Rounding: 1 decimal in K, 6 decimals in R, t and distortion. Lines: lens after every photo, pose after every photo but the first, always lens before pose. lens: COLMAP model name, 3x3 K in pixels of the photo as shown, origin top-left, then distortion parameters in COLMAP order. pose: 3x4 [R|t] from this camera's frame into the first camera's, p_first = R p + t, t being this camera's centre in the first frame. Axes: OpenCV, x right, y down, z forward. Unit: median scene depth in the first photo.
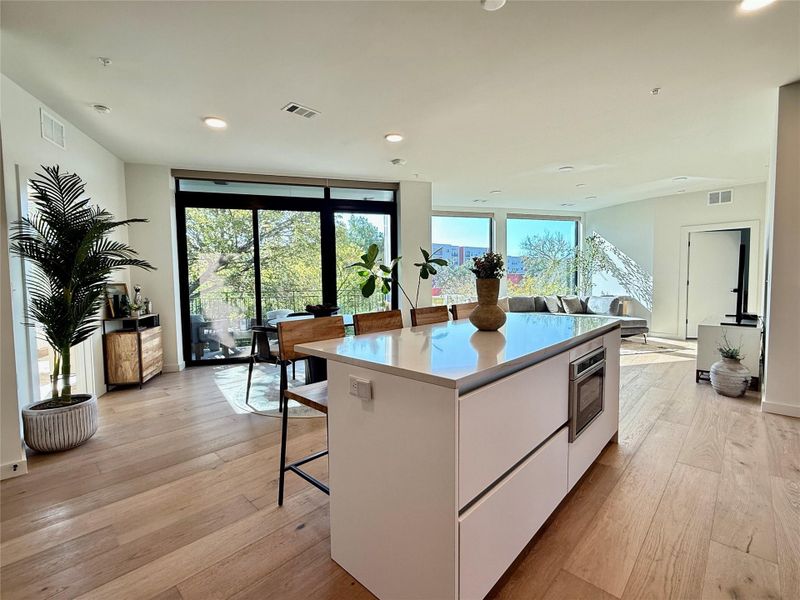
lens RADIAL K [[357.6, 0, 400.0], [0, 357.6, 300.0], [0, 0, 1]] dist [0.000729, 0.000048]
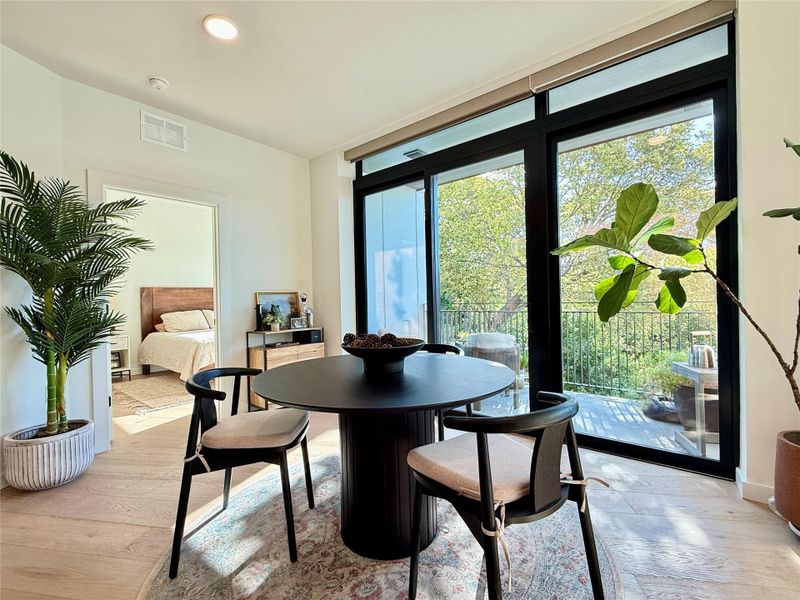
lens RADIAL K [[357.6, 0, 400.0], [0, 357.6, 300.0], [0, 0, 1]] dist [0.000729, 0.000048]
pose [[0.551303, 0.010924, -0.834234, 0.105842], [-0.034459, 0.999359, -0.009686, -0.020928], [0.833593, 0.034087, 0.551326, 0.594480]]
